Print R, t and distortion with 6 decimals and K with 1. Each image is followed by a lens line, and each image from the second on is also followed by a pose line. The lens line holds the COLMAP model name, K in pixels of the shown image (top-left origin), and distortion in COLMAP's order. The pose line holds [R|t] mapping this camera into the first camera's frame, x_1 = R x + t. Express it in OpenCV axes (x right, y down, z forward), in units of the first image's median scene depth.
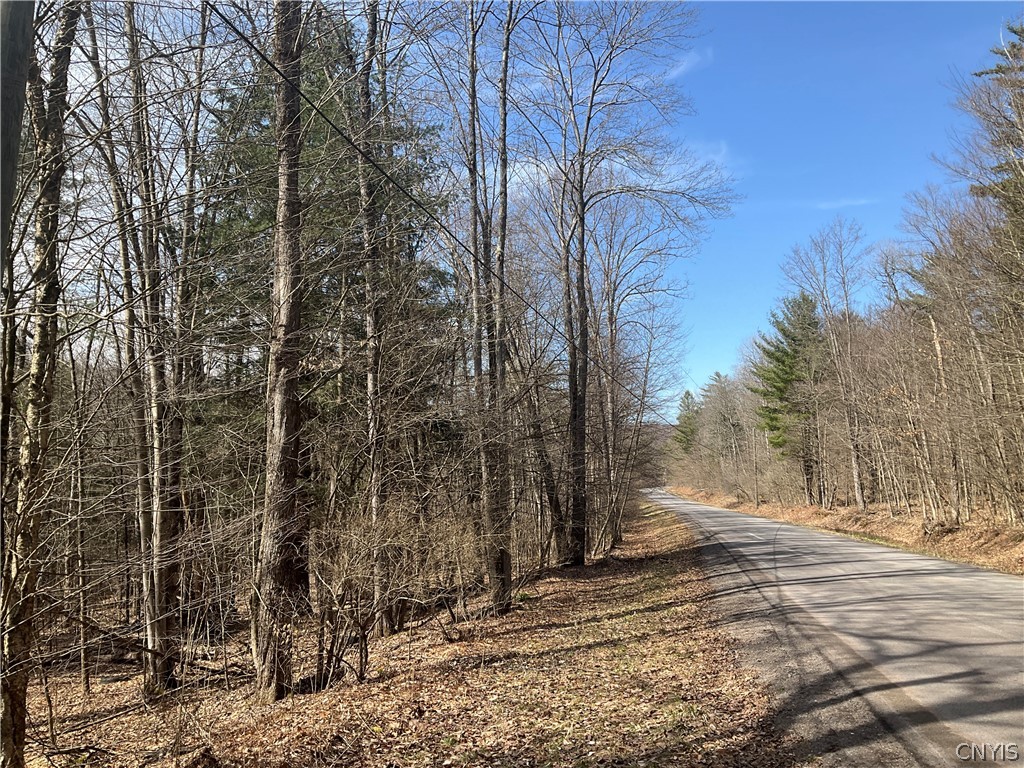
lens RADIAL K [[854.7, 0, 496.4], [0, 854.7, 383.7], [0, 0, 1]] dist [-0.005492, -0.015917]
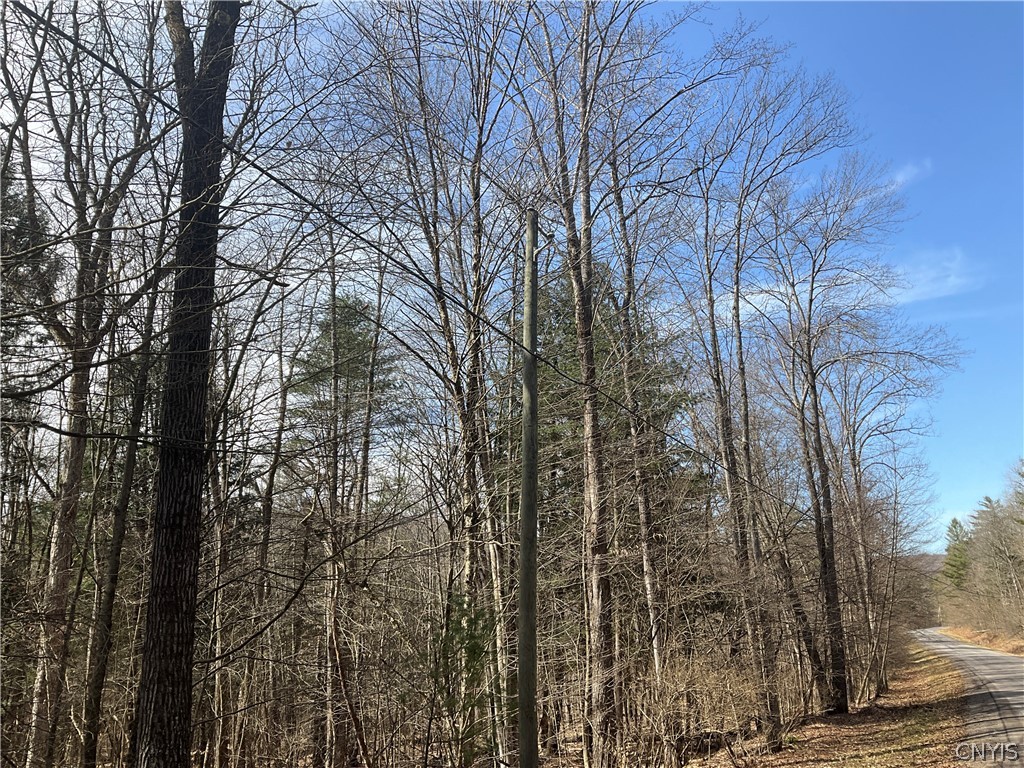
lens RADIAL K [[854.7, 0, 496.4], [0, 854.7, 383.7], [0, 0, 1]] dist [-0.005492, -0.015917]
pose [[0.962806, -0.082292, -0.257356, -0.010610], [0.040120, 0.985474, -0.165019, -0.030054], [0.267197, 0.148556, 0.952122, -0.164903]]
